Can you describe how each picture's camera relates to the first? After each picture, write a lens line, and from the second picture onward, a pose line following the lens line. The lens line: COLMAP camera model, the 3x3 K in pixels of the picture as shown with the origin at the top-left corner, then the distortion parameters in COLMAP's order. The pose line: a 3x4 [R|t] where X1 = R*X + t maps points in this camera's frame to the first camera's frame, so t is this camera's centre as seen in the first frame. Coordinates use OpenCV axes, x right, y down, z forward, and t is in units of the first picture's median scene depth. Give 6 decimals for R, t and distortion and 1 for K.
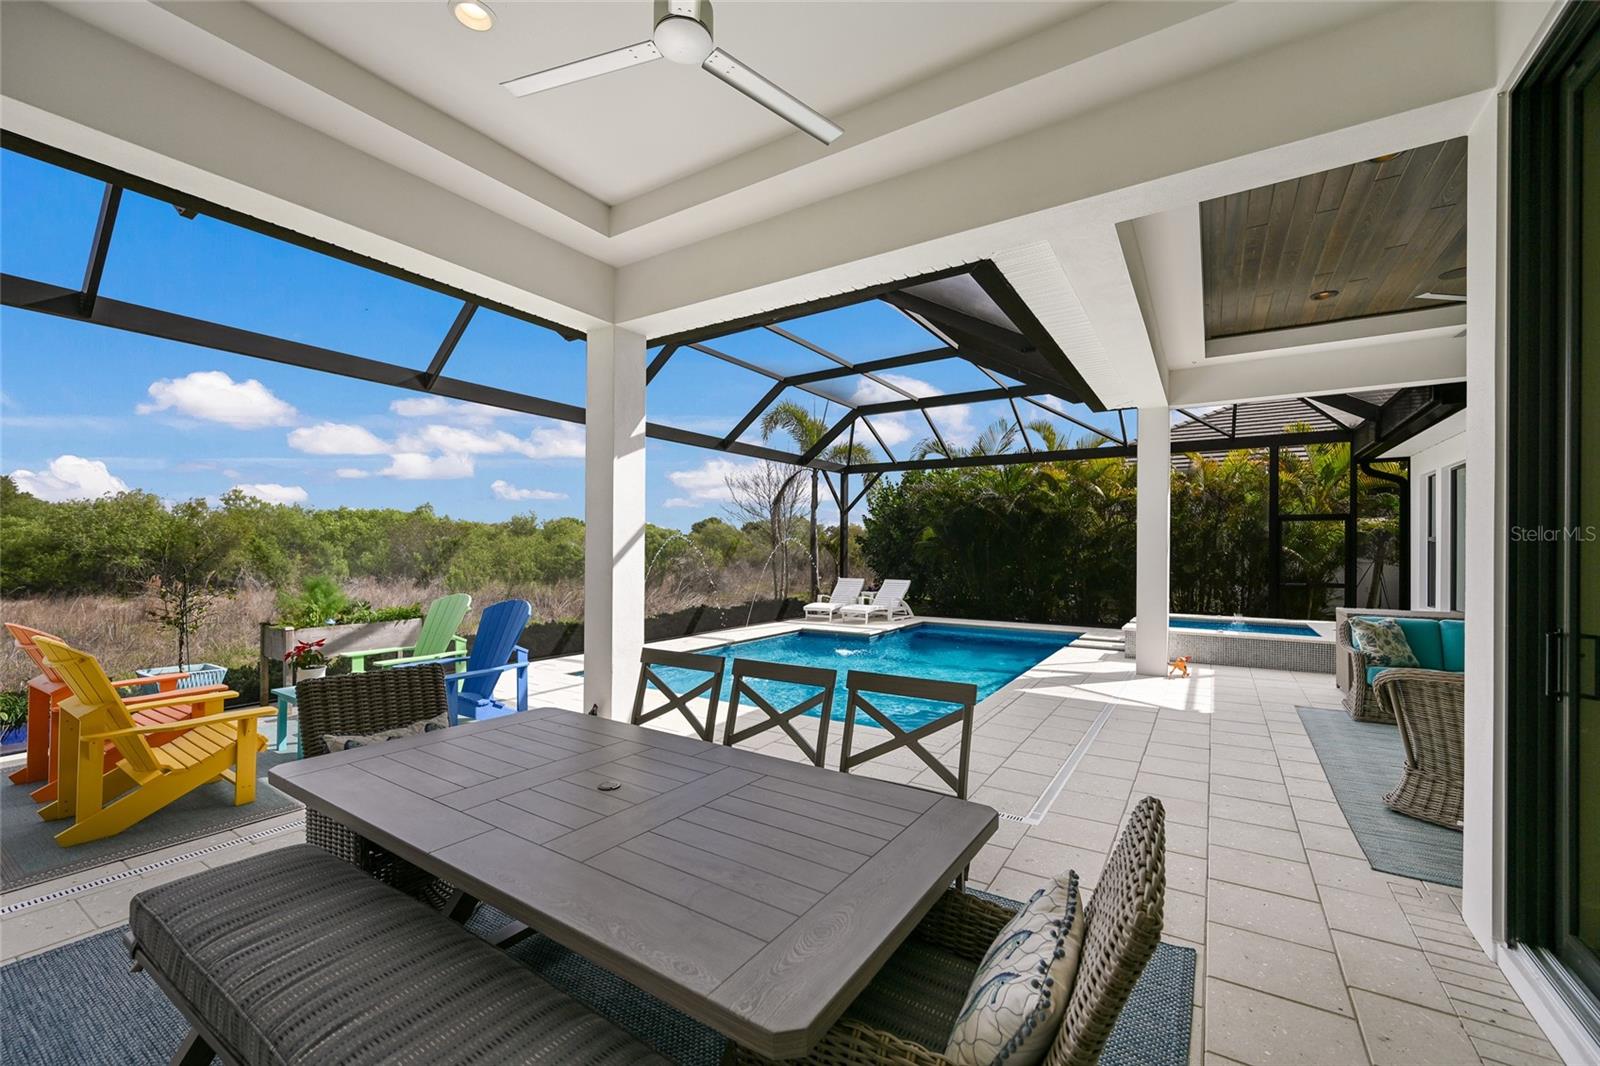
lens RADIAL K [[641.3, 0, 797.1], [0, 641.3, 547.1], [0, 0, 1]] dist [-0.000032, -0.000062]
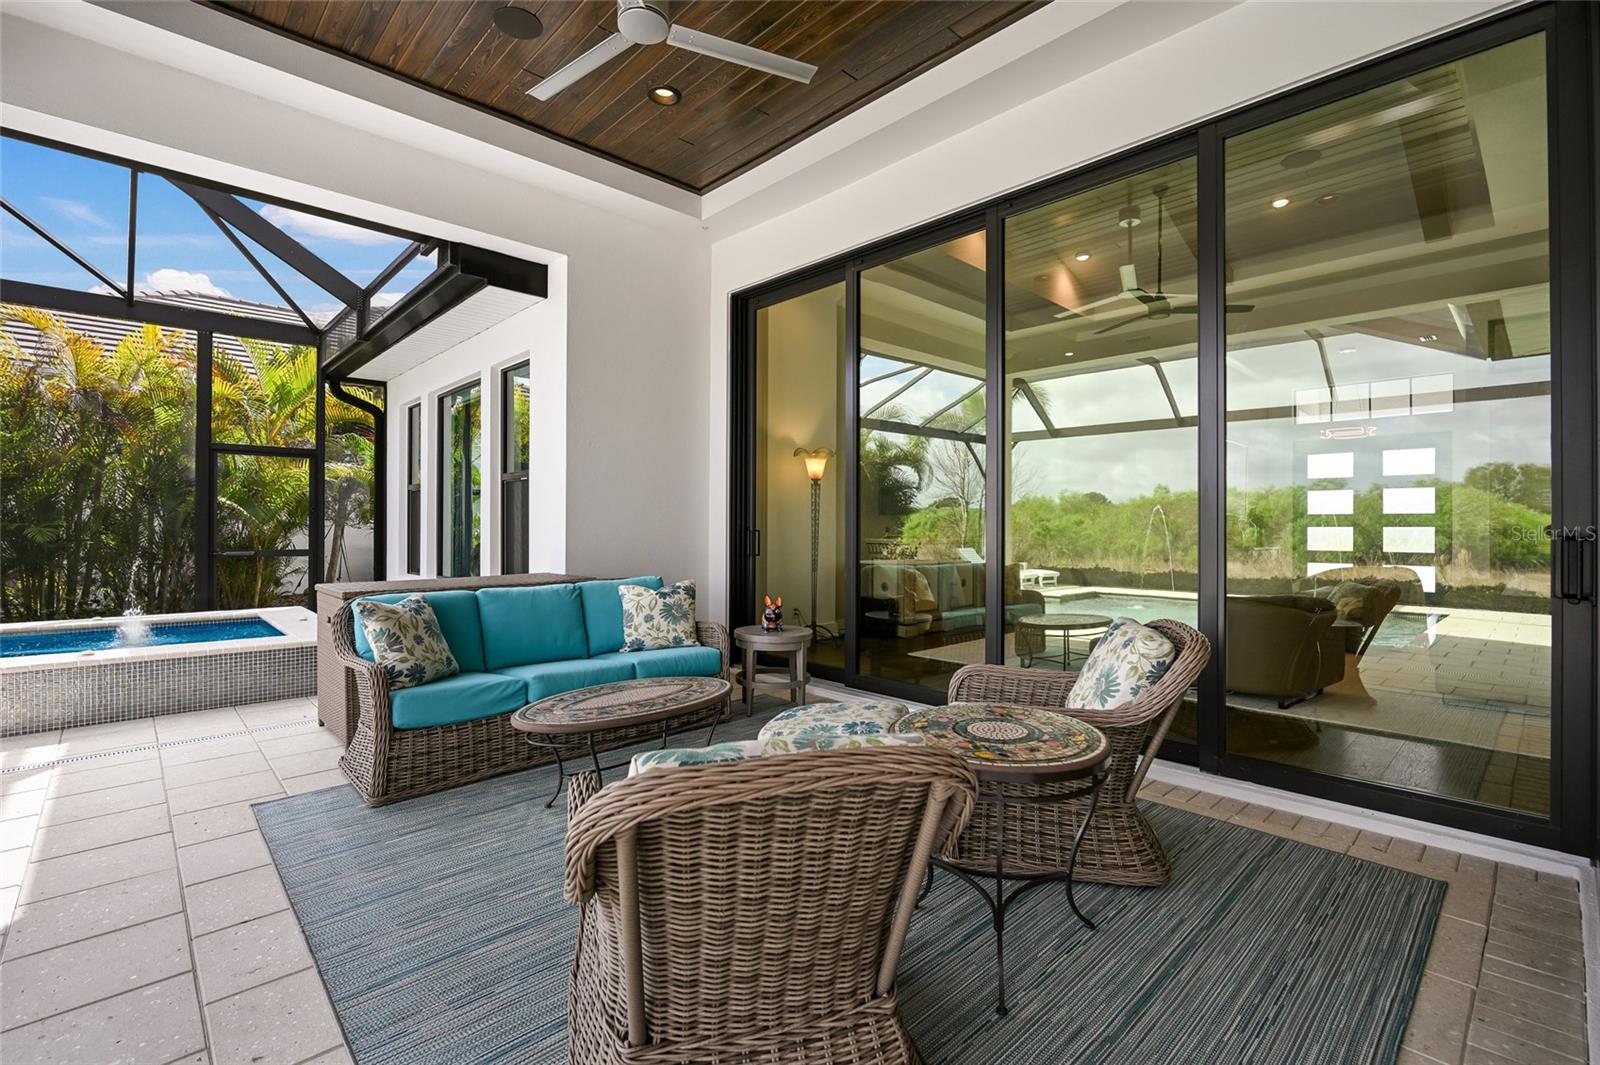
lens RADIAL K [[715.6, 0, 791.9], [0, 715.6, 525.8], [0, 0, 1]] dist [-0.003797, -0.000768]
pose [[0.239636, -0.000841, 0.970863, 0.178569], [-0.004826, 0.999986, 0.002057, 0.021553], [-0.970851, -0.005178, 0.239628, 0.240365]]
